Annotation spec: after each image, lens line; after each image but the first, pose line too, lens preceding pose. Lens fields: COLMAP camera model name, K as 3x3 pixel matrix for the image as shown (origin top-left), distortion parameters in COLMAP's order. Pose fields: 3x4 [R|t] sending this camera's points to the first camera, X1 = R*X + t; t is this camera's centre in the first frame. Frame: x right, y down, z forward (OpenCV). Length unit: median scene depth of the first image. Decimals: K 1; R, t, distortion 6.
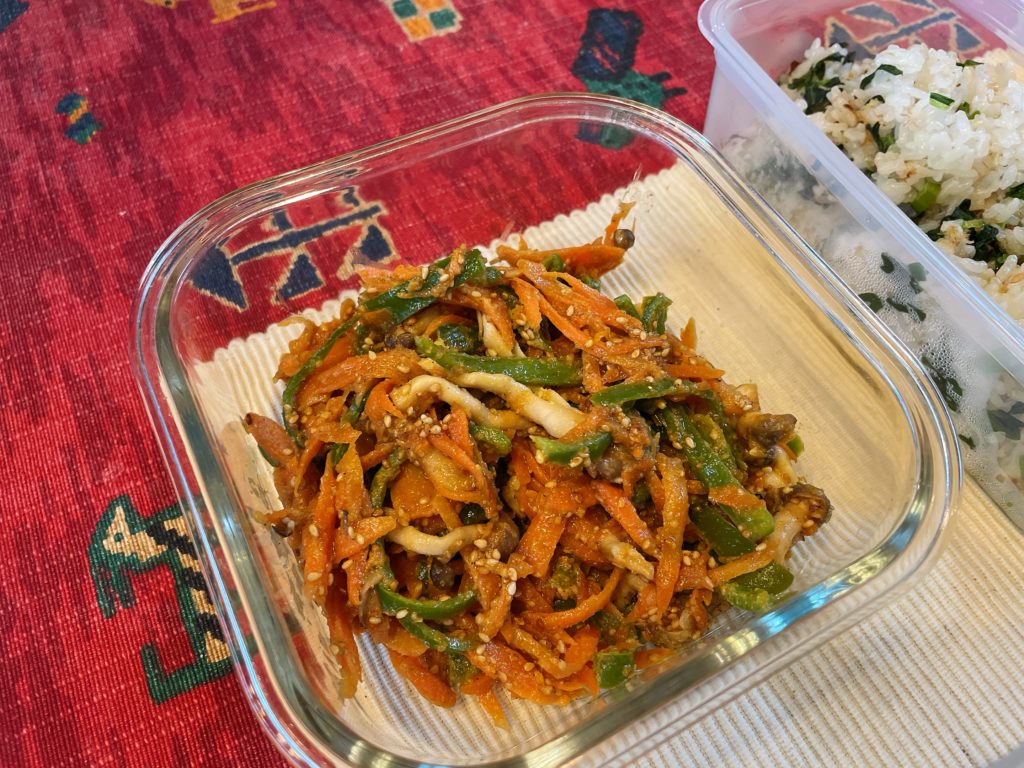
lens RADIAL K [[781.8, 0, 502.1], [0, 781.8, 370.0], [0, 0, 1]] dist [0.079096, -0.125779]
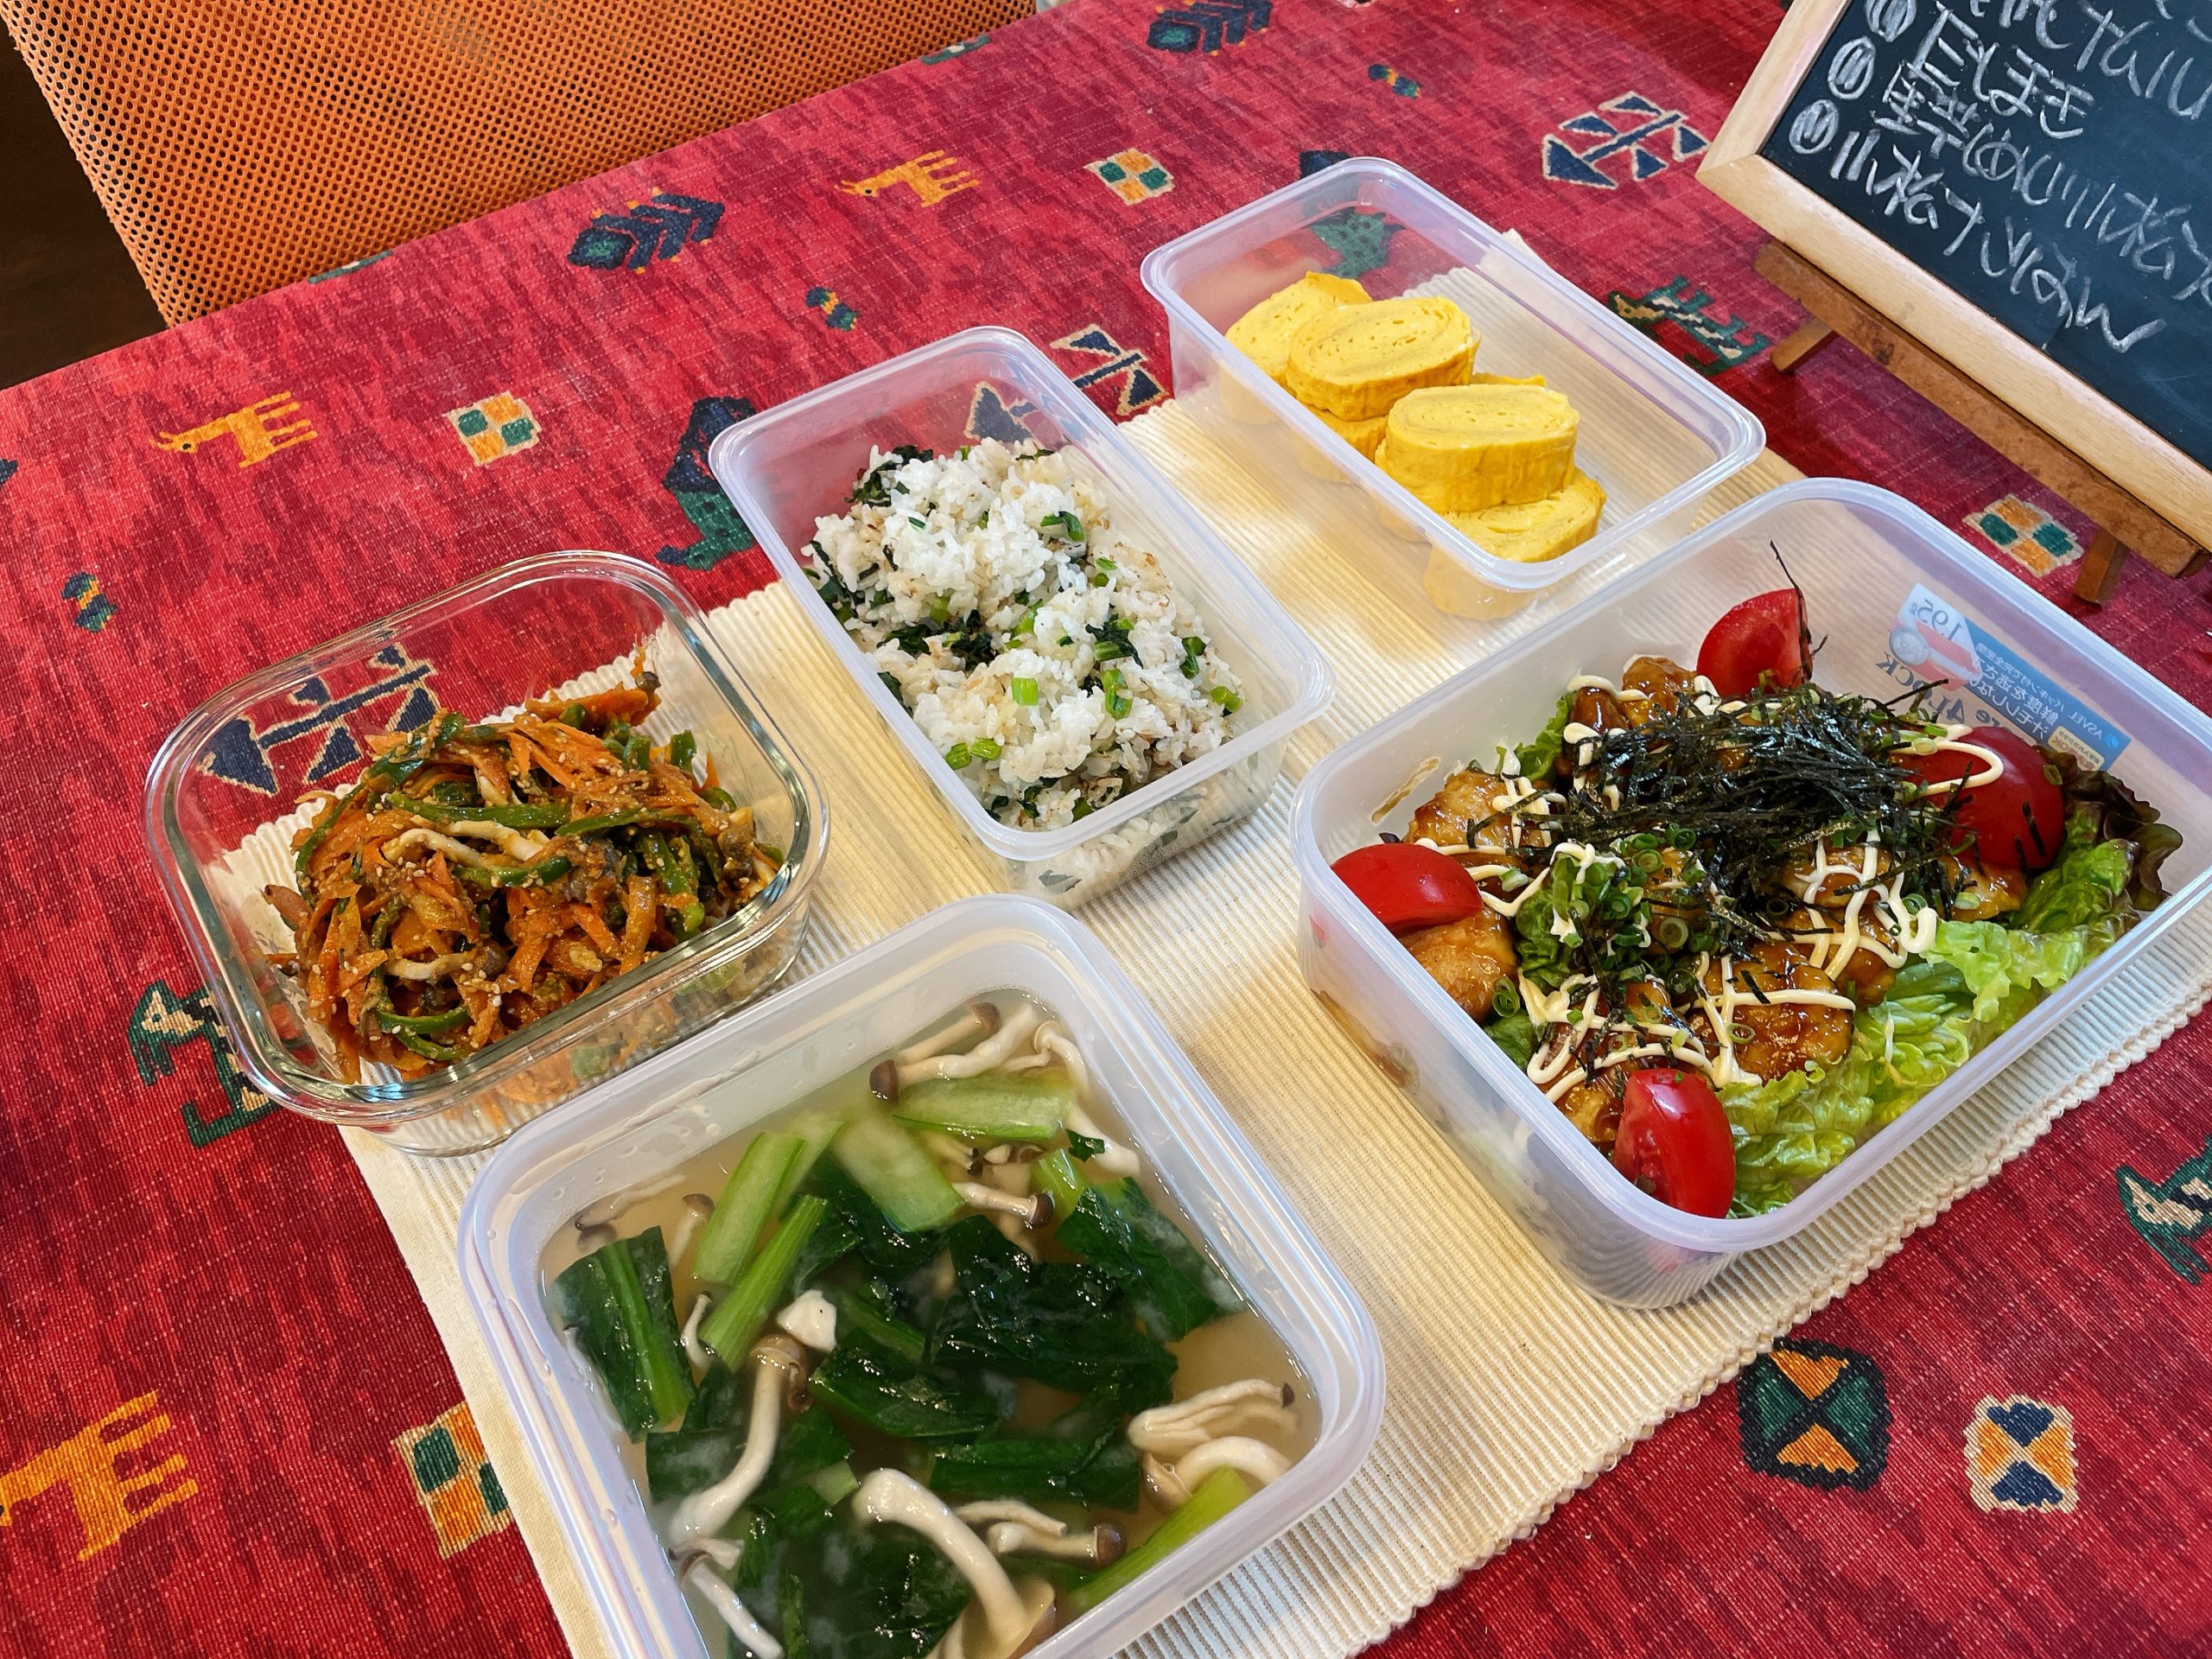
lens RADIAL K [[1665.7, 0, 1099.8], [0, 1665.7, 802.2], [0, 0, 1]] dist [0.082470, -0.112372]
pose [[0.993726, -0.109161, 0.024361, 0.735955], [0.110258, 0.992670, -0.049494, 0.175470], [-0.018780, 0.051869, 0.998477, -1.278885]]
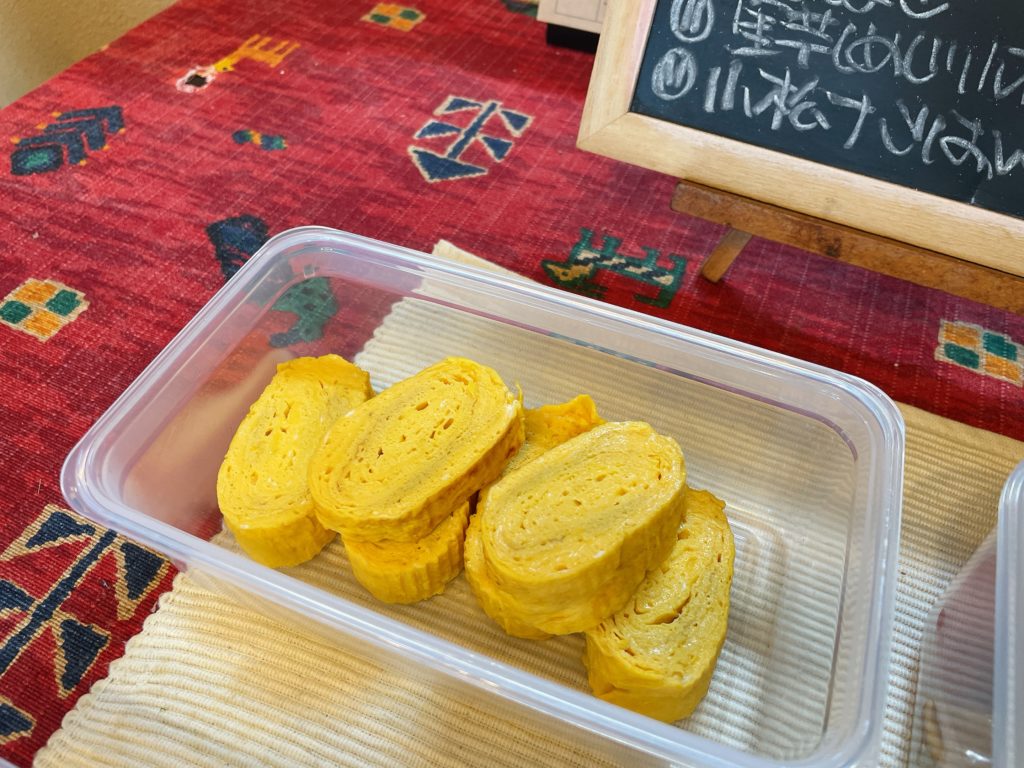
lens RADIAL K [[781.8, 0, 502.1], [0, 781.8, 370.0], [0, 0, 1]] dist [0.079096, -0.125779]
pose [[0.787311, -0.478524, 0.388788, 1.066505], [0.523888, 0.851694, -0.012620, -0.643673], [-0.325090, 0.213617, 0.921241, 0.368457]]
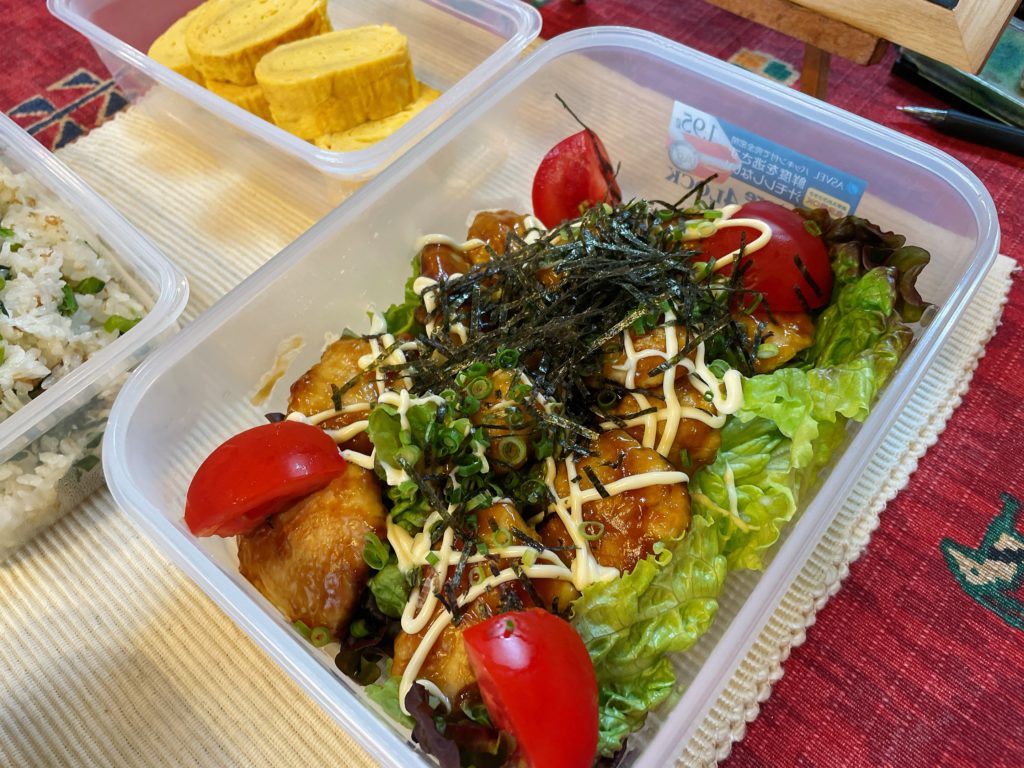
lens RADIAL K [[781.8, 0, 502.1], [0, 781.8, 370.0], [0, 0, 1]] dist [0.079096, -0.125779]
pose [[0.929836, -0.344924, 0.128193, 1.347763], [0.348983, 0.937076, -0.009959, 0.218211], [-0.116691, 0.053998, 0.991699, -0.249740]]
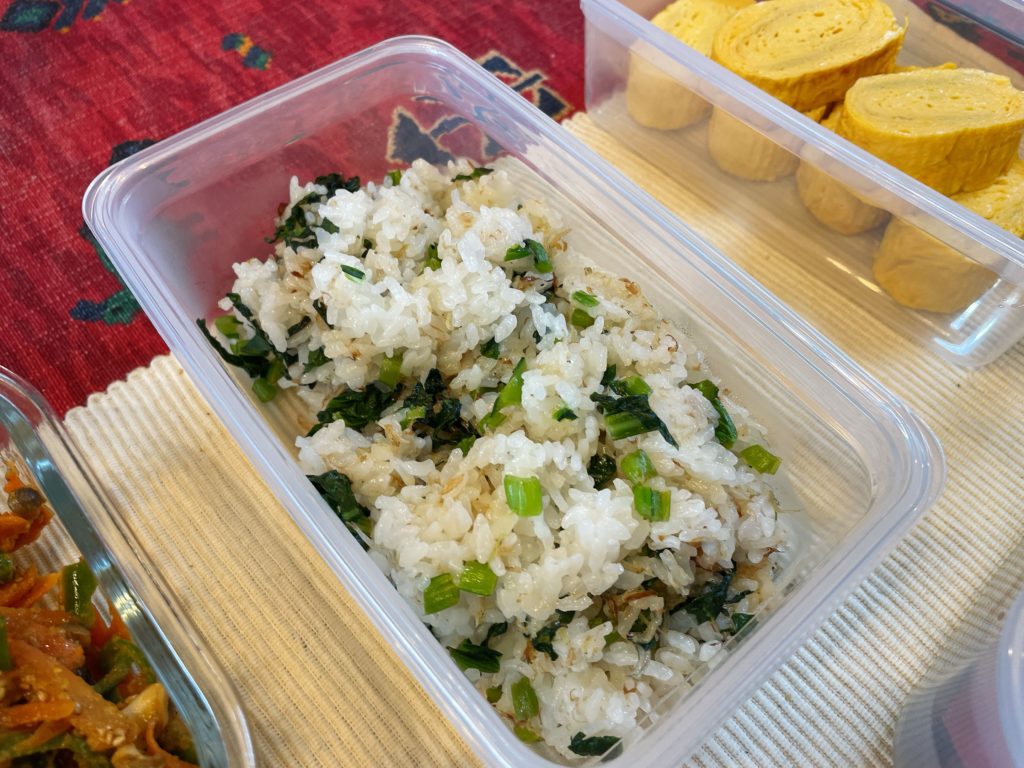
lens RADIAL K [[788.0, 0, 510.0], [0, 788.0, 370.0], [0, 0, 1]] dist [0.060177, -0.105724]
pose [[0.974105, -0.200660, 0.104192, 0.636741], [0.201136, 0.979545, 0.006028, -0.222769], [-0.103270, 0.015085, 0.994539, 0.166285]]
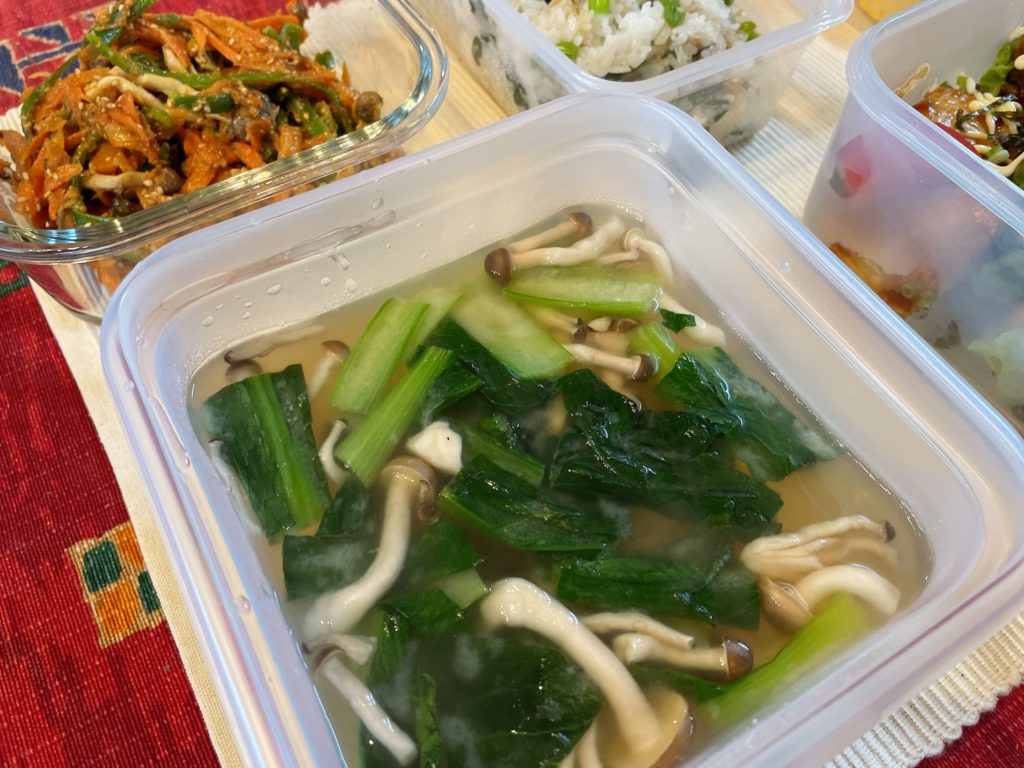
lens RADIAL K [[788.0, 0, 510.0], [0, 788.0, 370.0], [0, 0, 1]] dist [0.060177, -0.105724]
pose [[0.997526, -0.064243, 0.028545, 0.479426], [0.064416, 0.997910, -0.005180, 0.517622], [-0.028153, 0.007006, 0.999579, -0.383714]]
